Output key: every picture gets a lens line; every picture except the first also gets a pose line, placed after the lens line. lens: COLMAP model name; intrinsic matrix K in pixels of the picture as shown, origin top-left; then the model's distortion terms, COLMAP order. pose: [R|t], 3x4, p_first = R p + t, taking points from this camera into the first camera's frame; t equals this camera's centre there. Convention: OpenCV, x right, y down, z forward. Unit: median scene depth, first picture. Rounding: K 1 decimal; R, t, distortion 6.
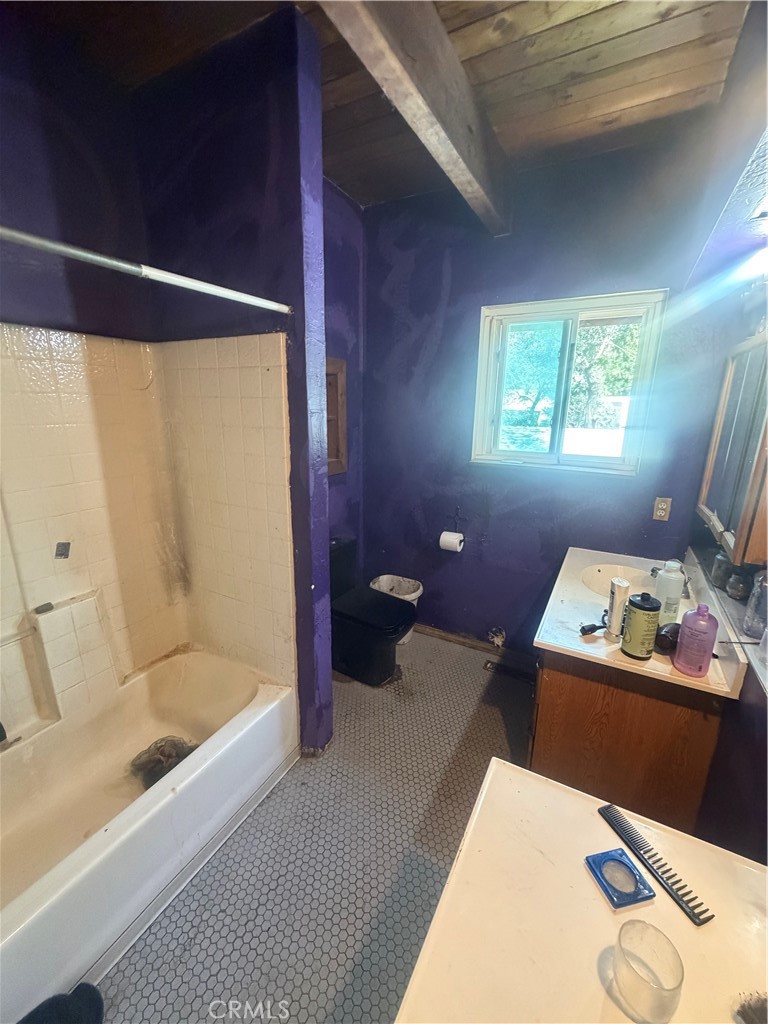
lens RADIAL K [[408.9, 0, 383.7], [0, 408.9, 511.5], [0, 0, 1]] dist [0.000970, 0.000081]
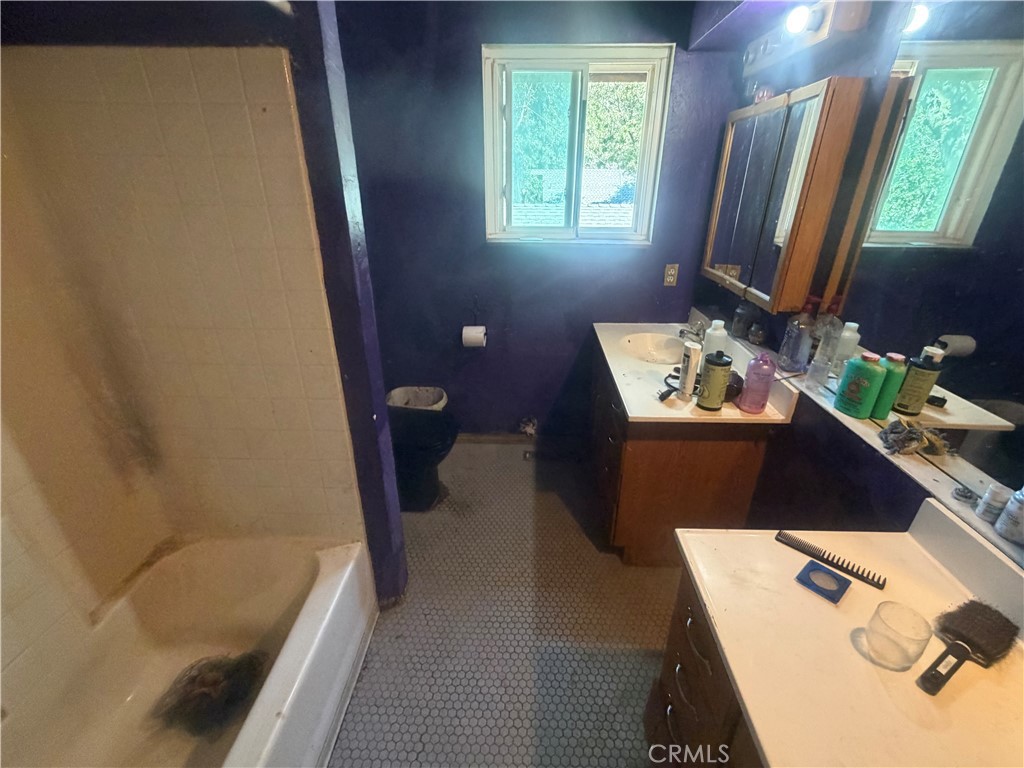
lens RADIAL K [[444.2, 0, 513.2], [0, 444.2, 384.1], [0, 0, 1]] dist [-0.001393, -0.001517]
pose [[0.891202, -0.196727, 0.408727, -0.262136], [0.122071, 0.971833, 0.201591, -0.016063], [-0.436873, -0.129764, 0.890114, 0.126859]]
